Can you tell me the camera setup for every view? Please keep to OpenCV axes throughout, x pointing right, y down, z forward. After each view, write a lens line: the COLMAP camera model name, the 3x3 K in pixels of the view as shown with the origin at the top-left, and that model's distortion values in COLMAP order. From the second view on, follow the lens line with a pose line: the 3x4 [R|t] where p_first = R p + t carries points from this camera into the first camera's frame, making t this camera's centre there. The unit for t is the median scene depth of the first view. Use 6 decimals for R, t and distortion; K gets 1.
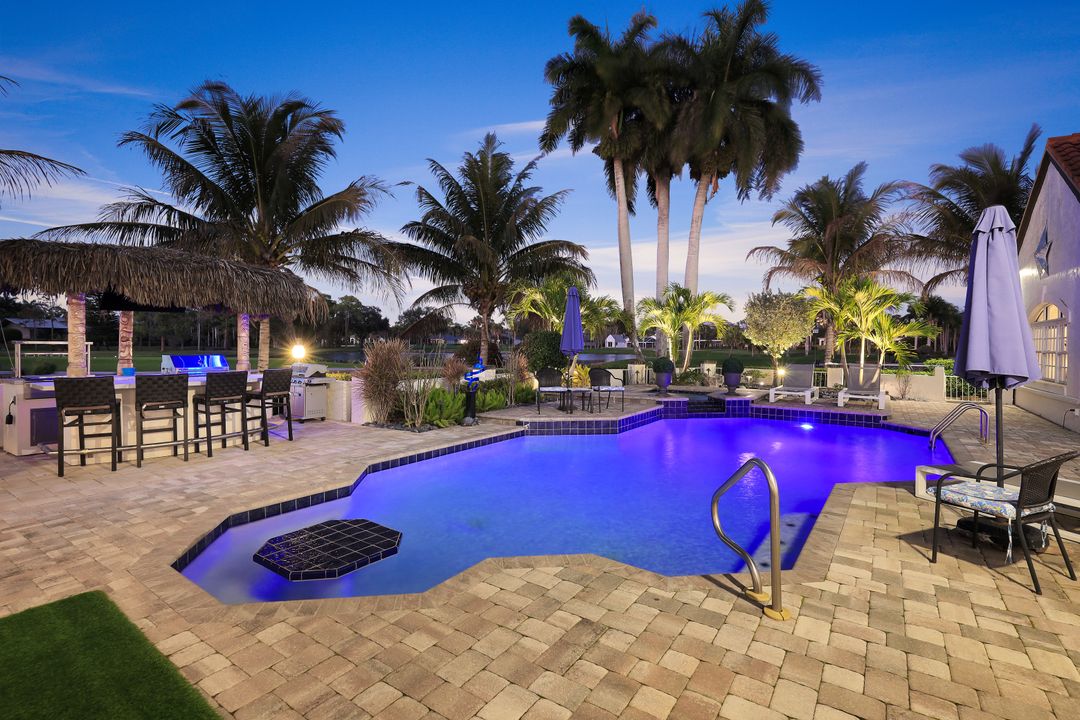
lens RADIAL K [[499.9, 0, 540.0], [0, 499.9, 360.0], [0, 0, 1]] dist [0.000075, -0.000222]
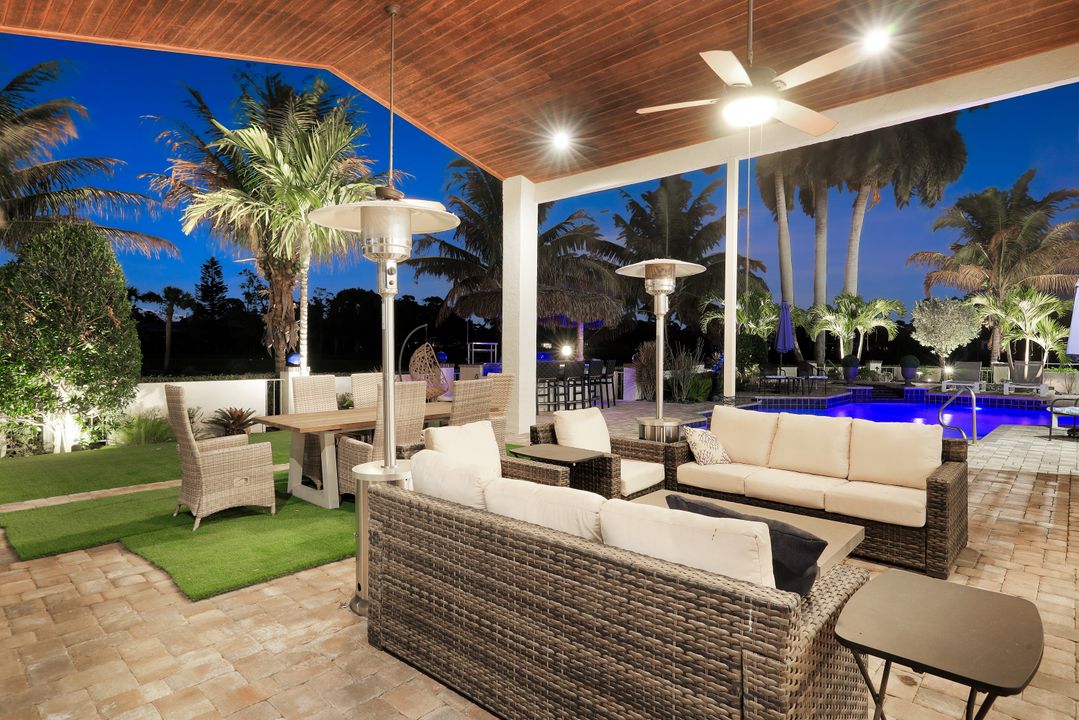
lens RADIAL K [[573.3, 0, 539.5], [0, 573.3, 360.0], [0, 0, 1]] dist [0.002124, -0.000295]
pose [[0.989277, 0.002519, -0.146027, -0.308230], [-0.004085, 0.999937, -0.010426, 0.024801], [0.145991, 0.010910, 0.989226, -0.530880]]
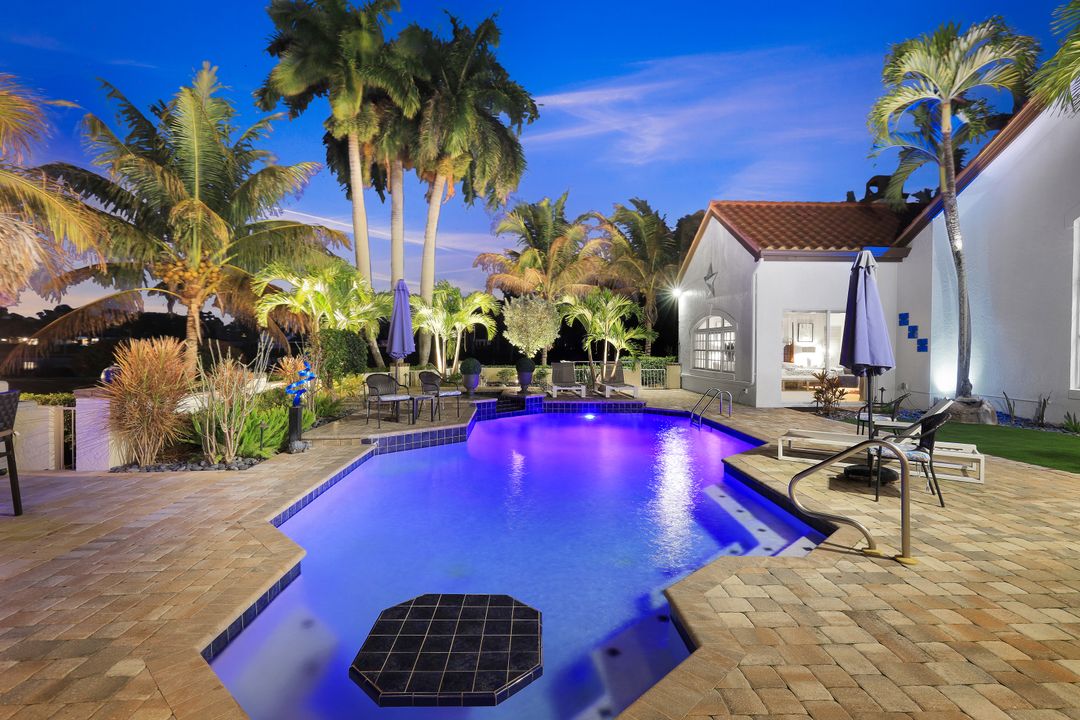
lens RADIAL K [[511.6, 0, 531.2], [0, 511.6, 356.7], [0, 0, 1]] dist [-0.001438, -0.000322]
pose [[0.806024, -0.014941, 0.591695, -0.242074], [0.019471, 0.999810, -0.001277, -0.005164], [-0.591563, 0.012550, 0.806161, 0.119635]]
